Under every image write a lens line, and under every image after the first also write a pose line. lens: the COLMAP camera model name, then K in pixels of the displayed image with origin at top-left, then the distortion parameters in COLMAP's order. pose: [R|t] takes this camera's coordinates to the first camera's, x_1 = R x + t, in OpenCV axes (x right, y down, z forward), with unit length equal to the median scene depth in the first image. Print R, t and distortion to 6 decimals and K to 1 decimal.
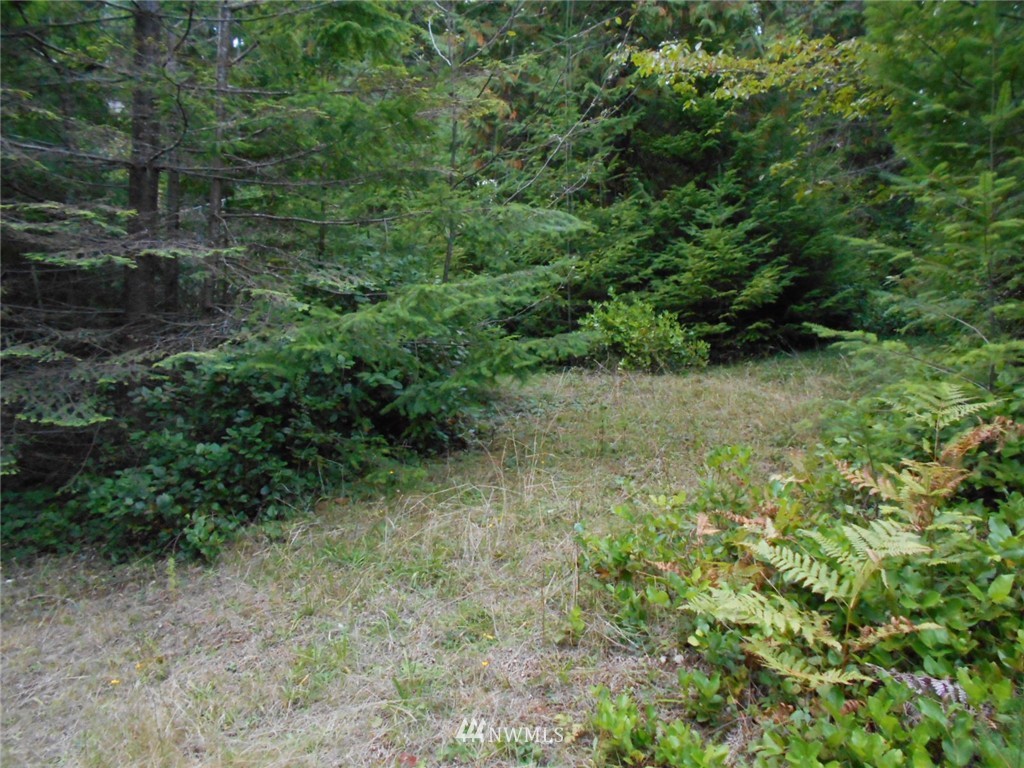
lens RADIAL K [[835.8, 0, 512.0], [0, 835.8, 384.0], [0, 0, 1]] dist [-0.005121, 0.014739]
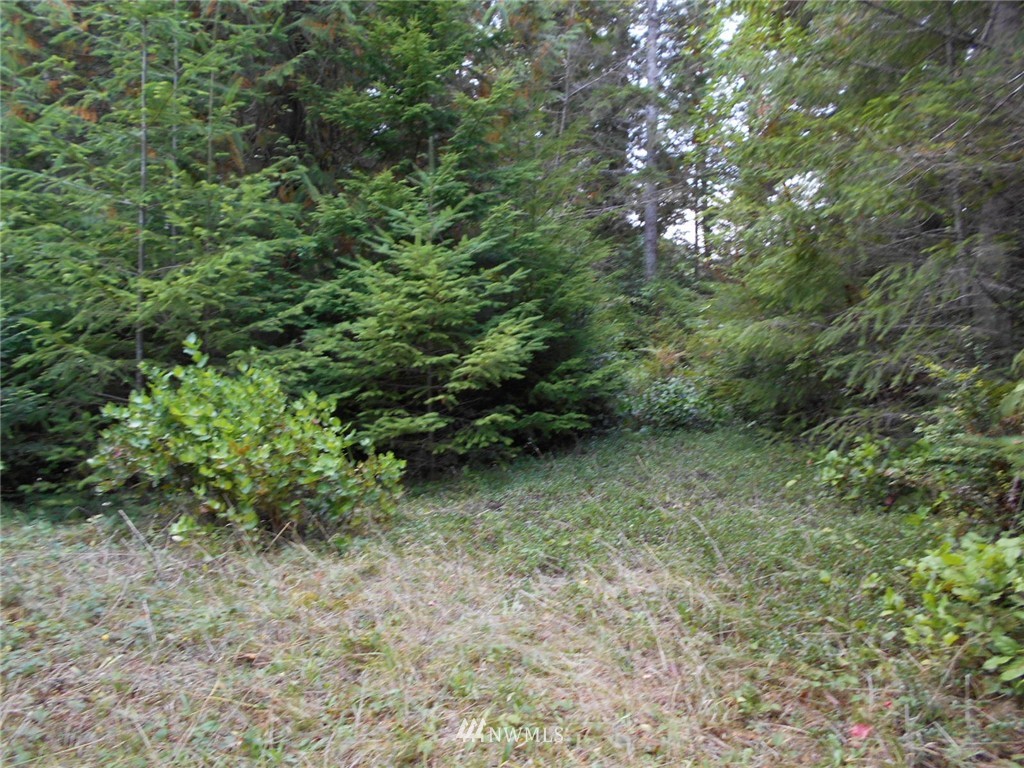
lens RADIAL K [[835.8, 0, 512.0], [0, 835.8, 384.0], [0, 0, 1]] dist [-0.005121, 0.014739]
pose [[0.942627, 0.032481, 0.332263, 0.117873], [-0.009432, 0.997450, -0.070749, -0.052908], [-0.333714, 0.063556, 0.940529, 0.461532]]
